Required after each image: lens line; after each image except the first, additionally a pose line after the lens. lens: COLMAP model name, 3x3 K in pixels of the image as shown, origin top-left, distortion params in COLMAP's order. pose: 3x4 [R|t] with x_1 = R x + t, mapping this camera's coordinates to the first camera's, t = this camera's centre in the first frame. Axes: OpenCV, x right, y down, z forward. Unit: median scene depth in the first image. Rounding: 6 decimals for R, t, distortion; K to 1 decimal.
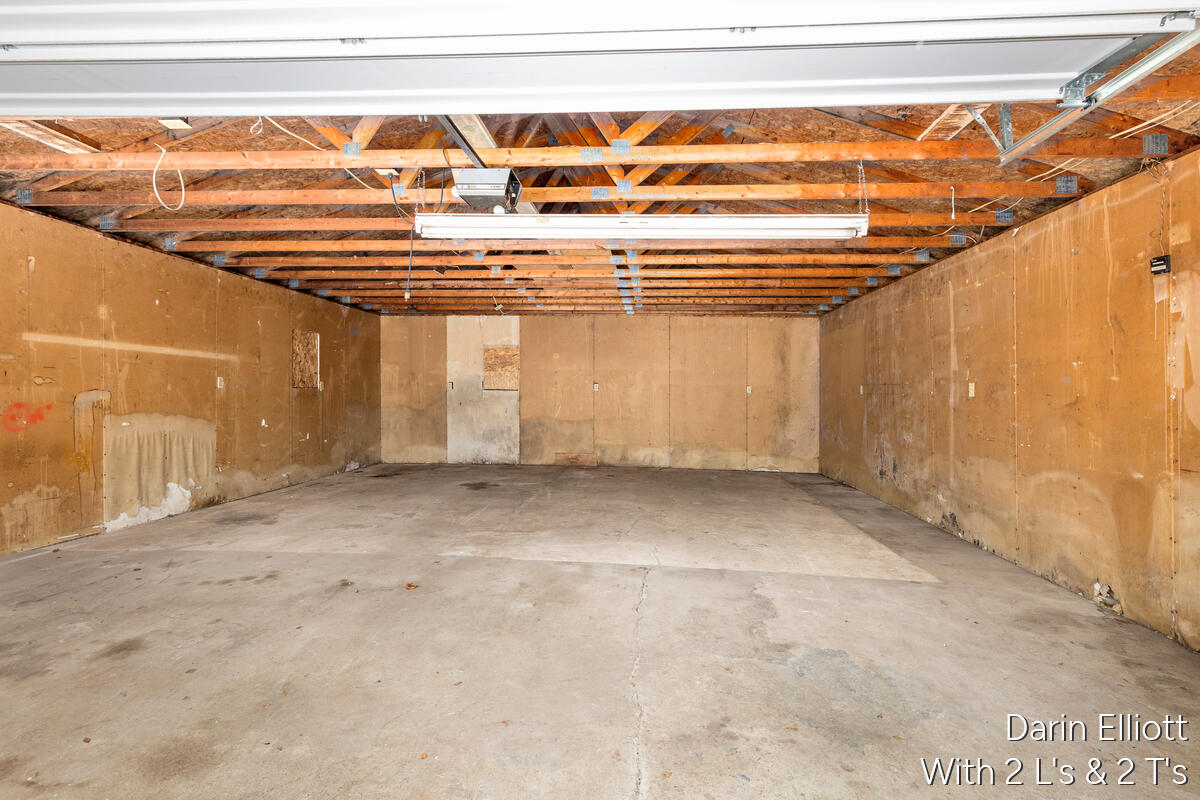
lens RADIAL K [[577.1, 0, 601.7], [0, 577.1, 399.6], [0, 0, 1]] dist [0.006730, 0.000452]
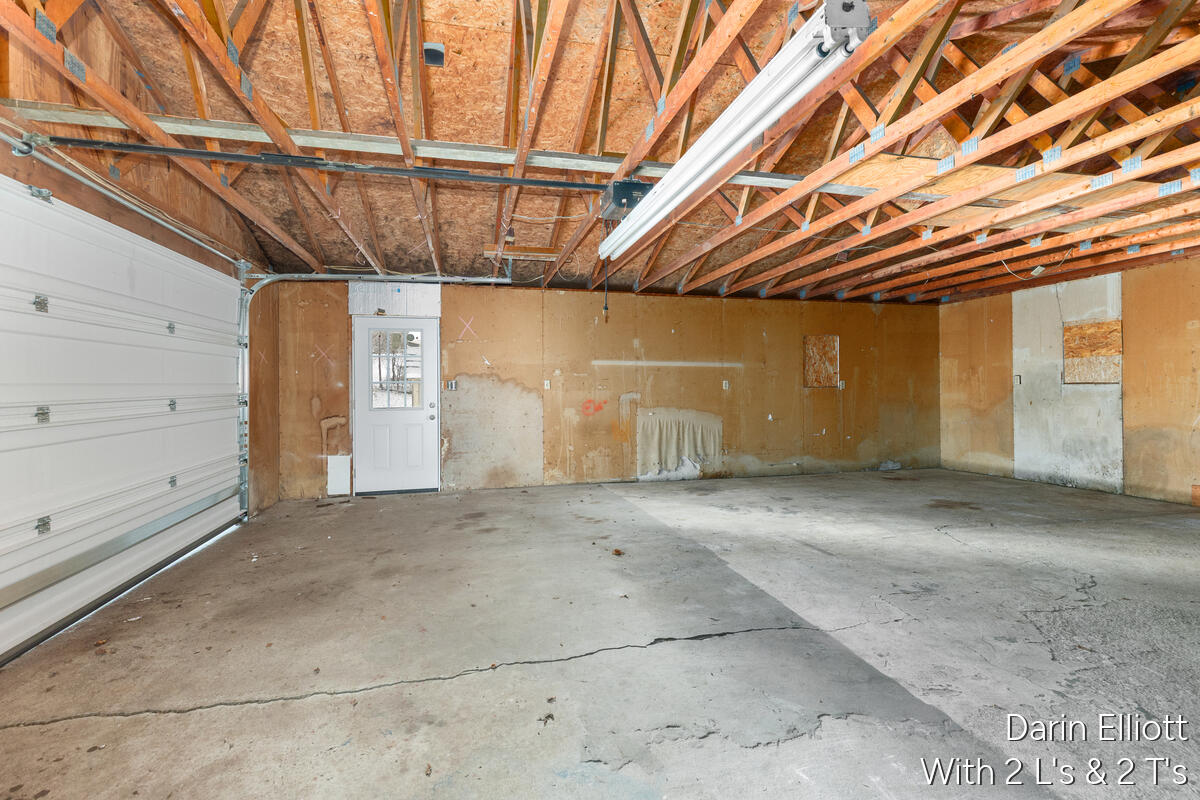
lens RADIAL K [[546.8, 0, 598.6], [0, 546.8, 397.0], [0, 0, 1]] dist [0.012131, -0.000308]
pose [[0.312316, -0.004278, -0.949969, 0.379875], [0.001623, 0.999991, -0.003969, 0.001839], [0.949977, -0.000302, 0.312320, 0.309567]]
